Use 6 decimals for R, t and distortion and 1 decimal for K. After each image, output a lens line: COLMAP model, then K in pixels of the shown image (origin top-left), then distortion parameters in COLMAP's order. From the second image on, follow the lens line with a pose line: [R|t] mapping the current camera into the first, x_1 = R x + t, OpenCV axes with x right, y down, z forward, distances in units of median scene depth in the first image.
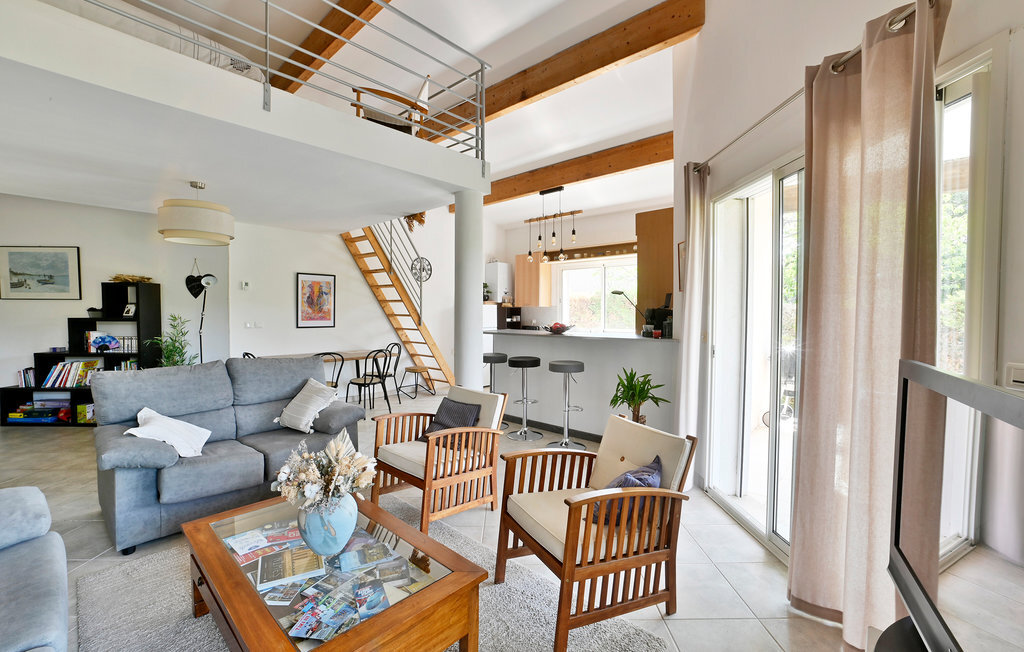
lens RADIAL K [[427.2, 0, 525.2], [0, 427.2, 319.6], [0, 0, 1]] dist [-0.011979, 0.002325]
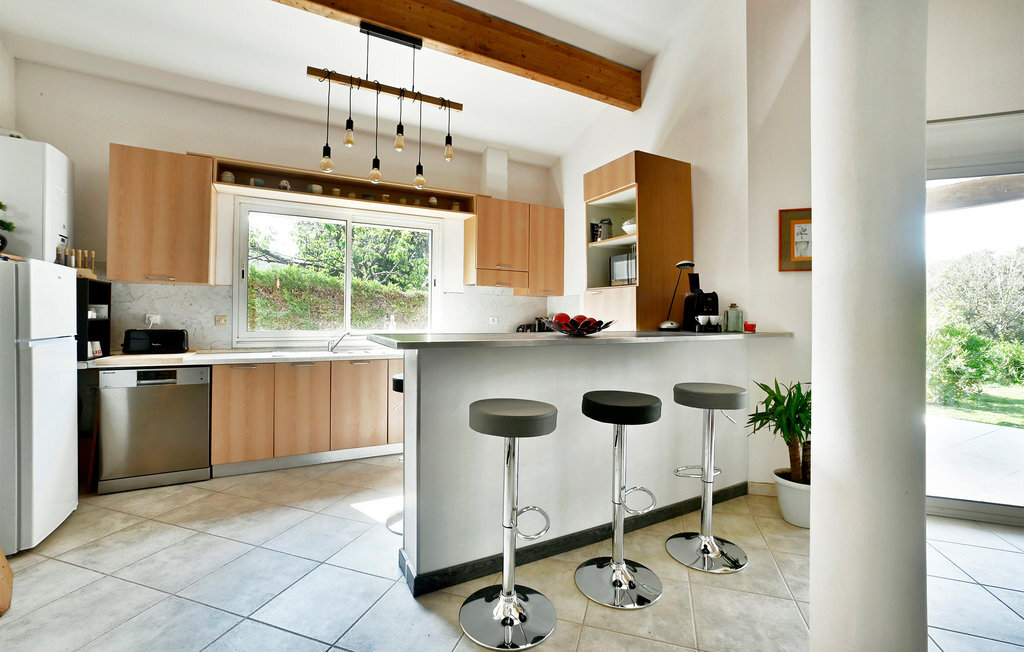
lens RADIAL K [[427.2, 0, 500.6], [0, 427.2, 313.2], [0, 0, 1]] dist [-0.011979, 0.002325]
pose [[0.345105, 0.007410, 0.938535, -0.307882], [0.011131, 0.999866, -0.011987, 0.009019], [-0.938498, 0.014584, 0.344976, 0.677911]]
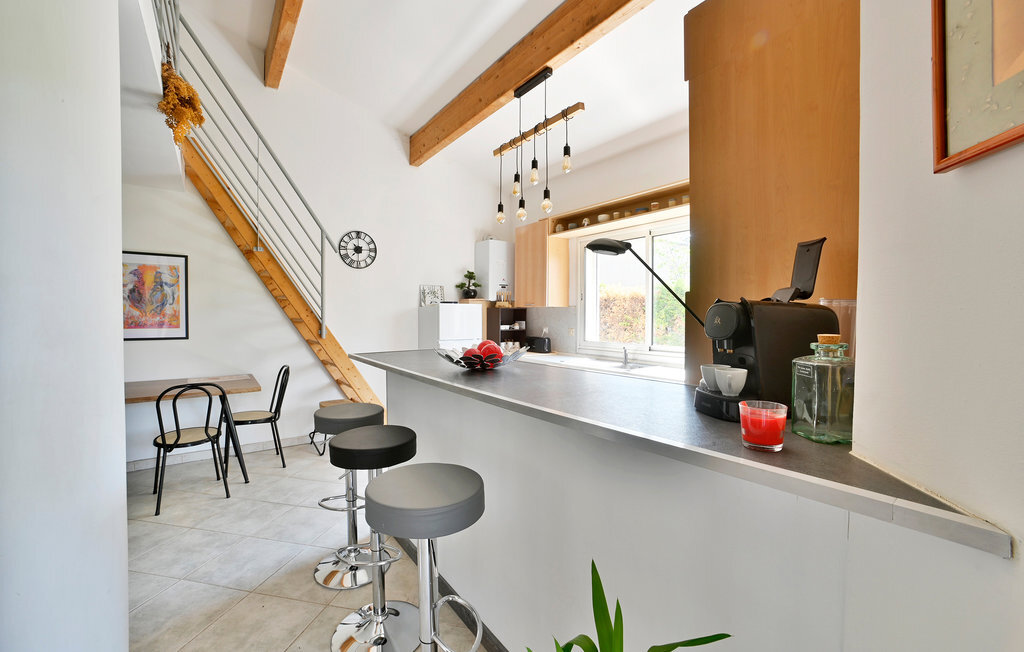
lens RADIAL K [[427.2, 0, 508.7], [0, 427.2, 316.3], [0, 0, 1]] dist [-0.011979, 0.002325]
pose [[0.975586, 0.003102, -0.219596, 0.137839], [-0.006389, 0.999878, -0.014260, -0.008677], [0.219525, 0.015315, 0.975487, 0.455308]]
